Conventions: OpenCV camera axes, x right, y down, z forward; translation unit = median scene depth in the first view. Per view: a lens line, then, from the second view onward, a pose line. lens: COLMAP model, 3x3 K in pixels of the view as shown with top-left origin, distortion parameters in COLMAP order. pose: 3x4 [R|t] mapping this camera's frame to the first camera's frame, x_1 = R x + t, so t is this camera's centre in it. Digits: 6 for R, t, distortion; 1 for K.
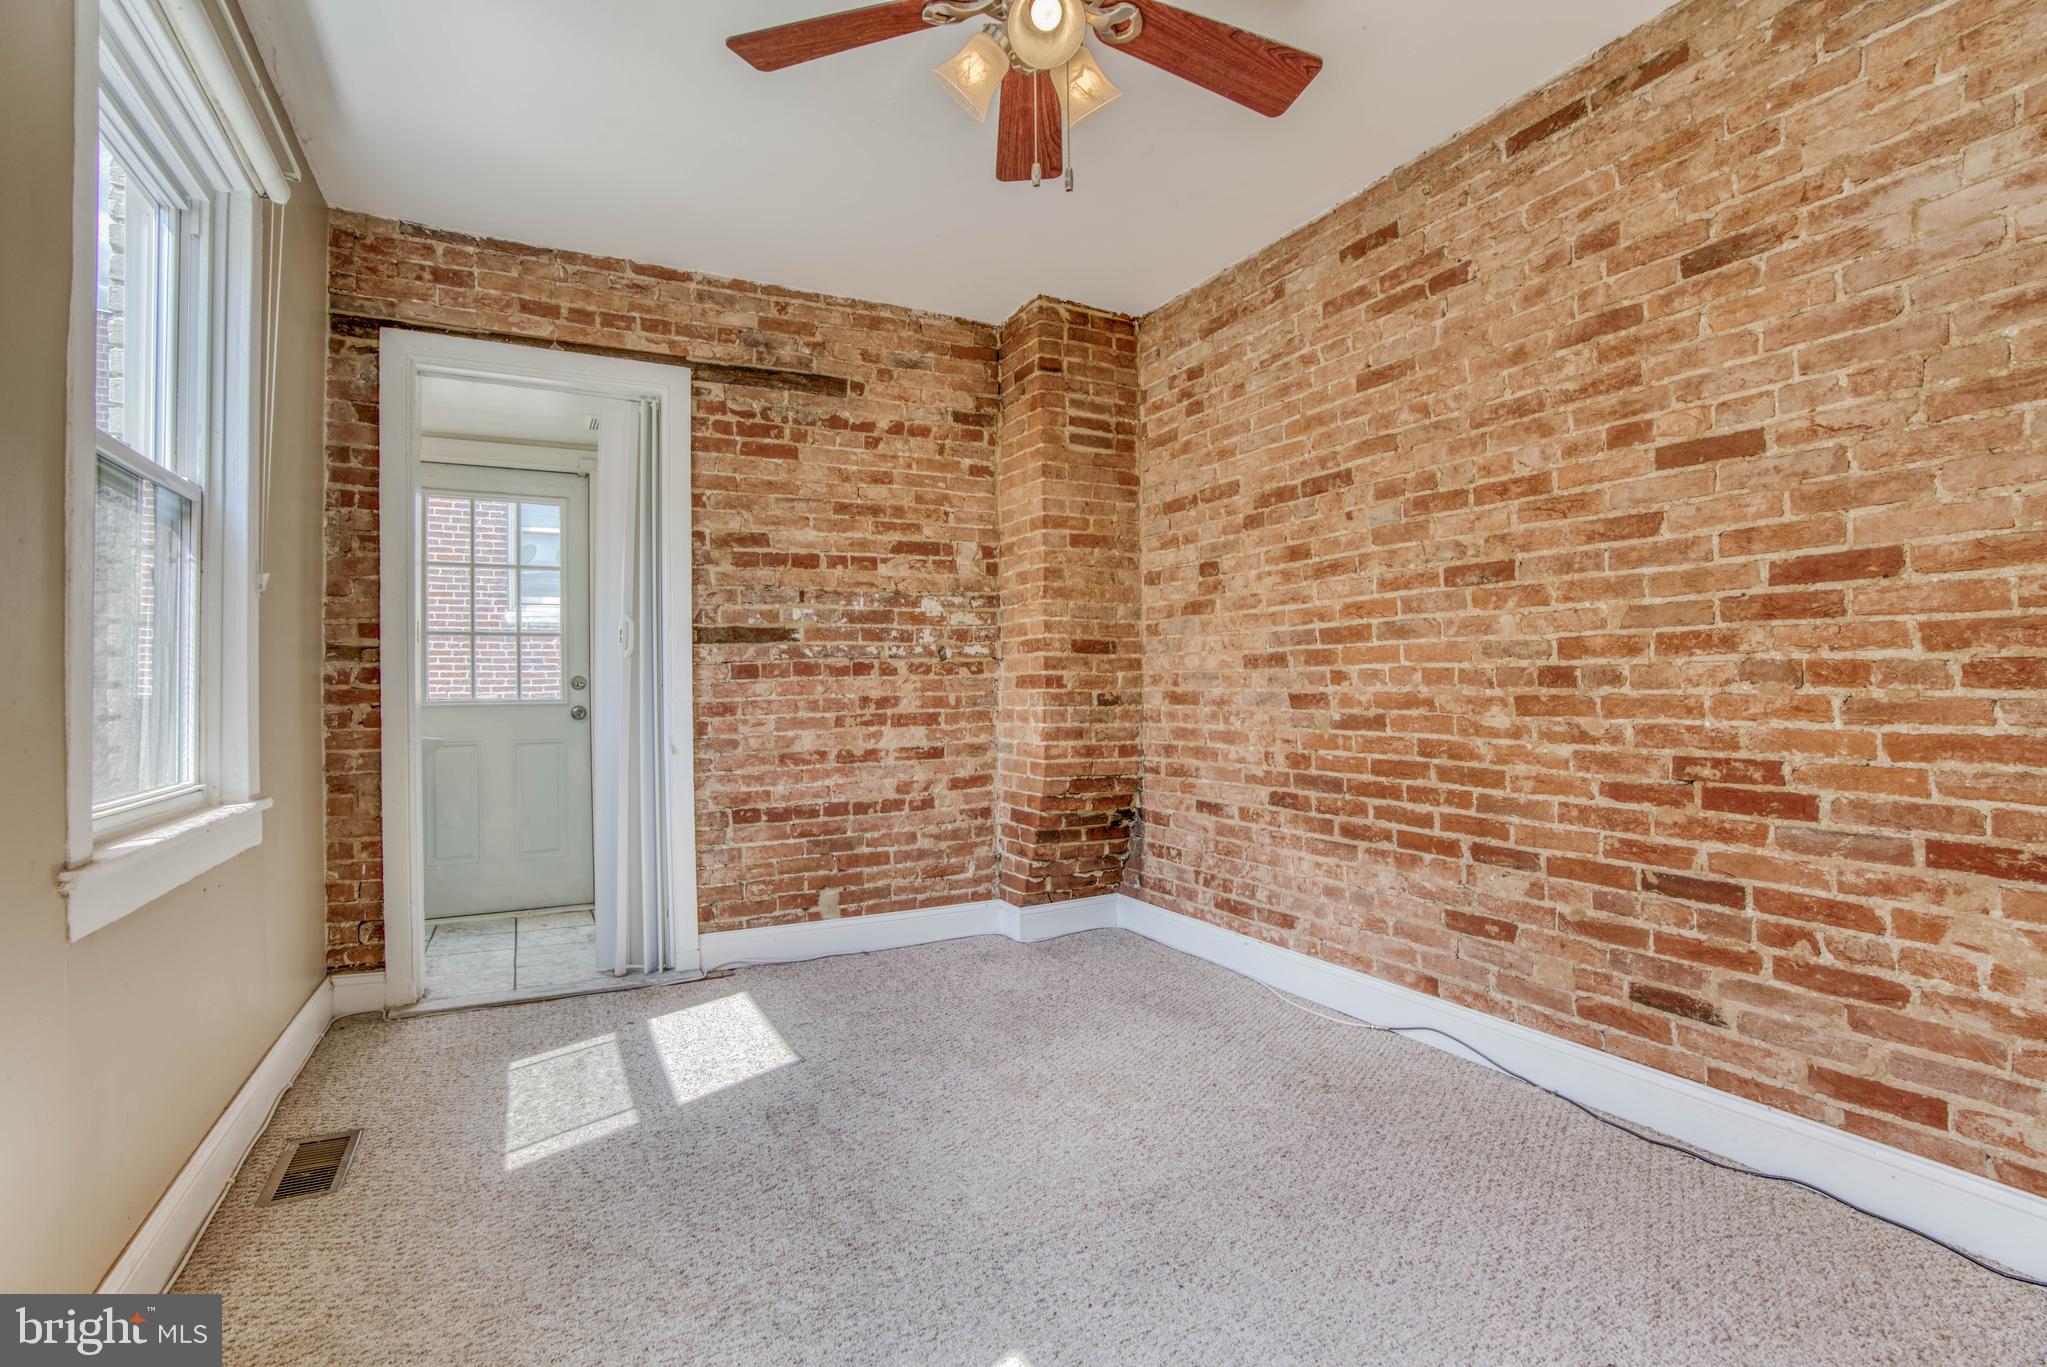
lens RADIAL K [[940.3, 0, 1011.8], [0, 940.3, 686.6], [0, 0, 1]] dist [-0.067602, 0.025639]
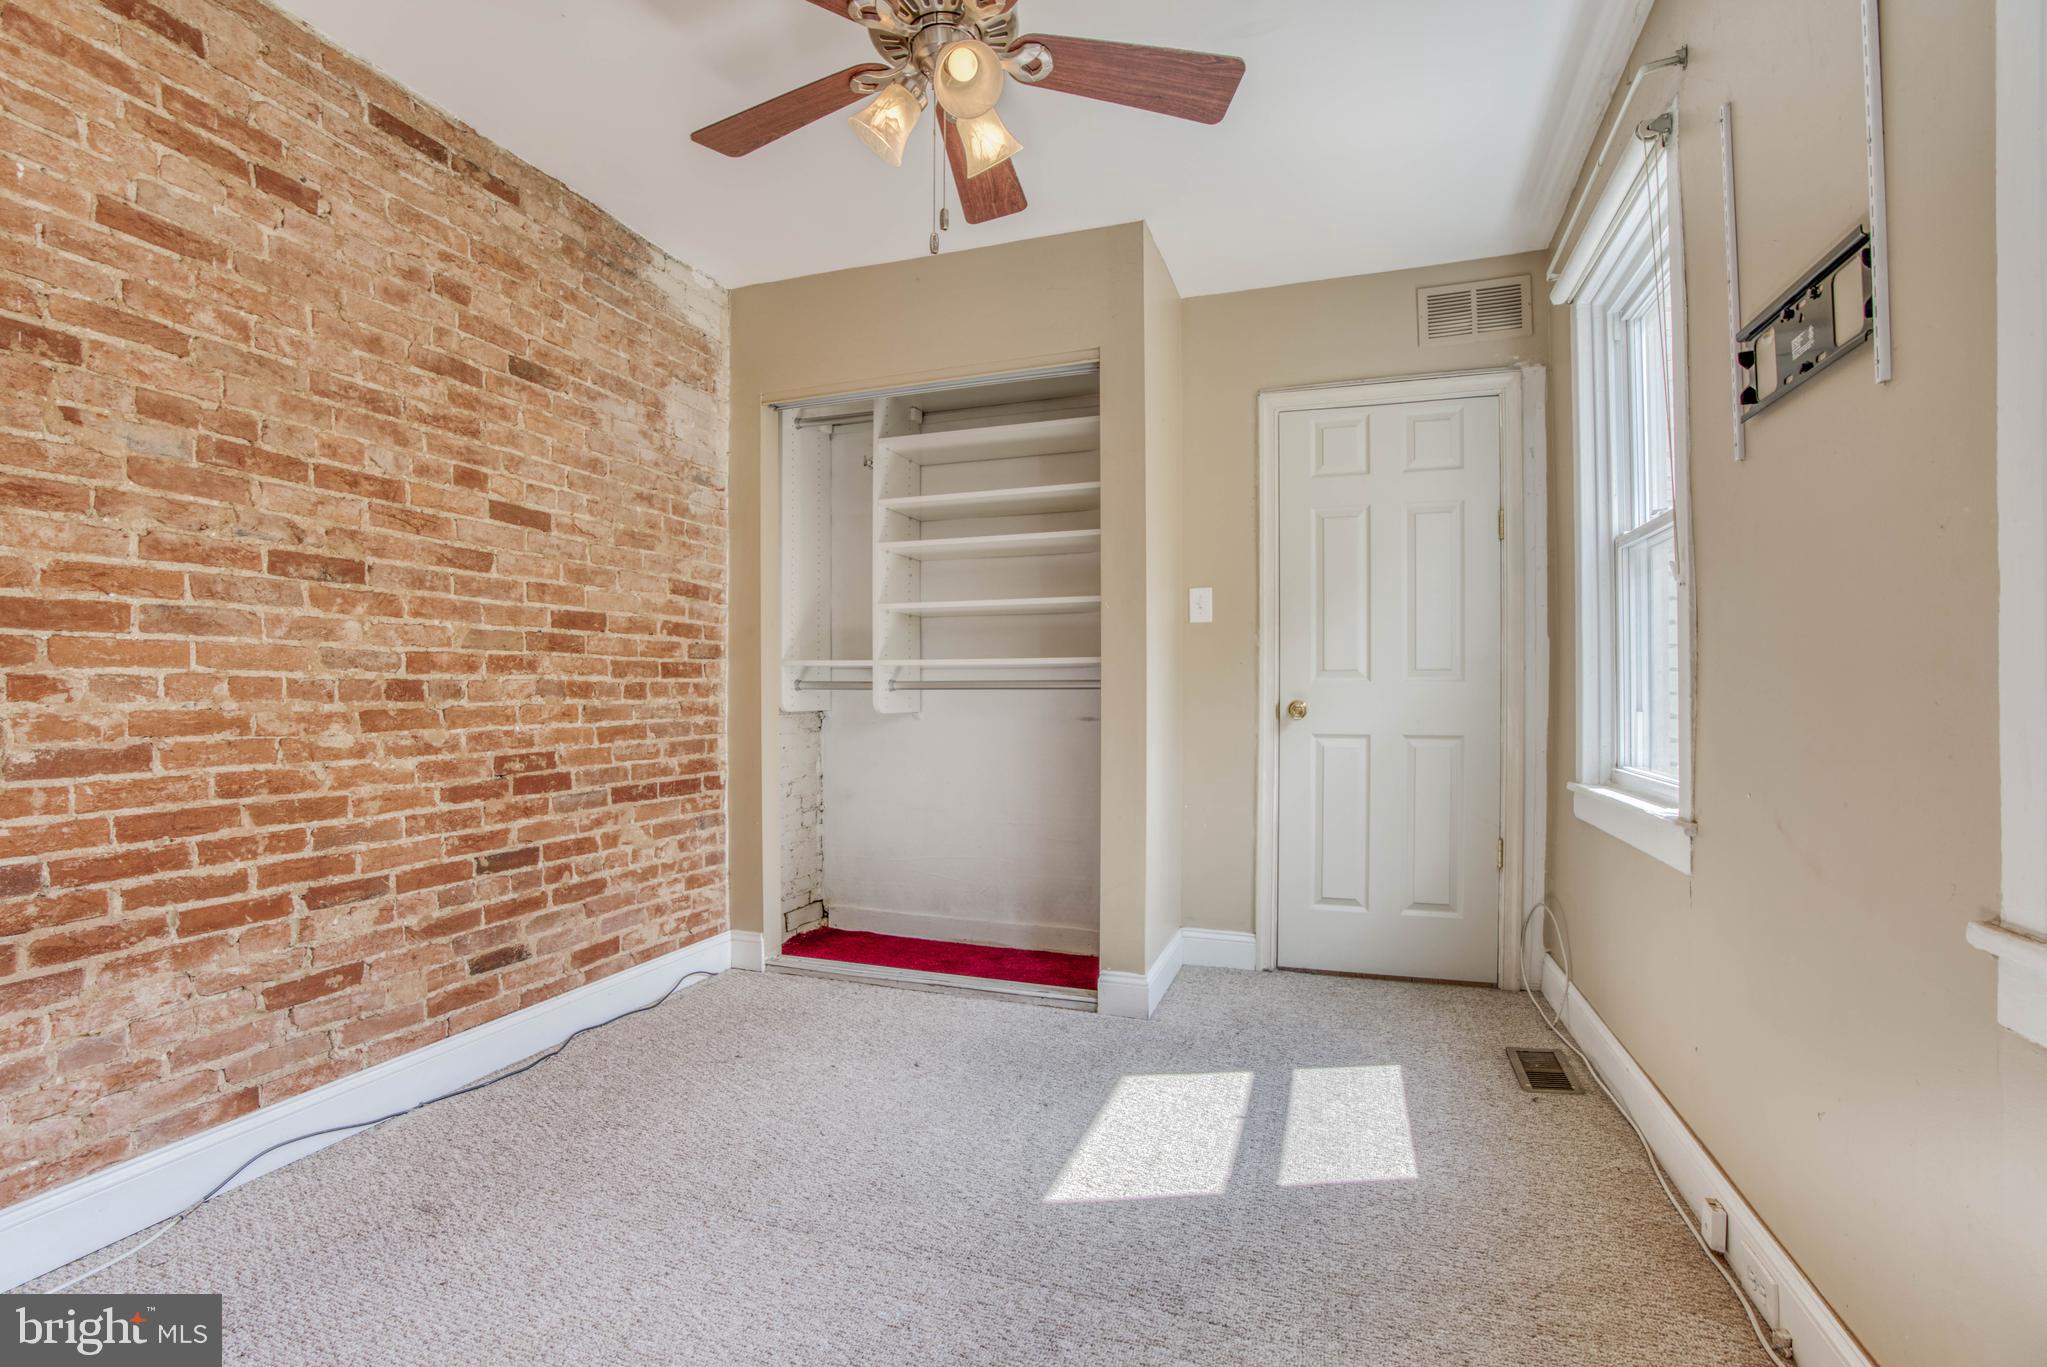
lens RADIAL K [[940.3, 0, 1011.8], [0, 940.3, 686.6], [0, 0, 1]] dist [-0.067602, 0.025639]
pose [[-0.673543, 0.009351, 0.739089, -0.596456], [0.005953, 0.999956, -0.007226, -0.003837], [-0.739124, -0.000467, -0.673569, 1.214729]]
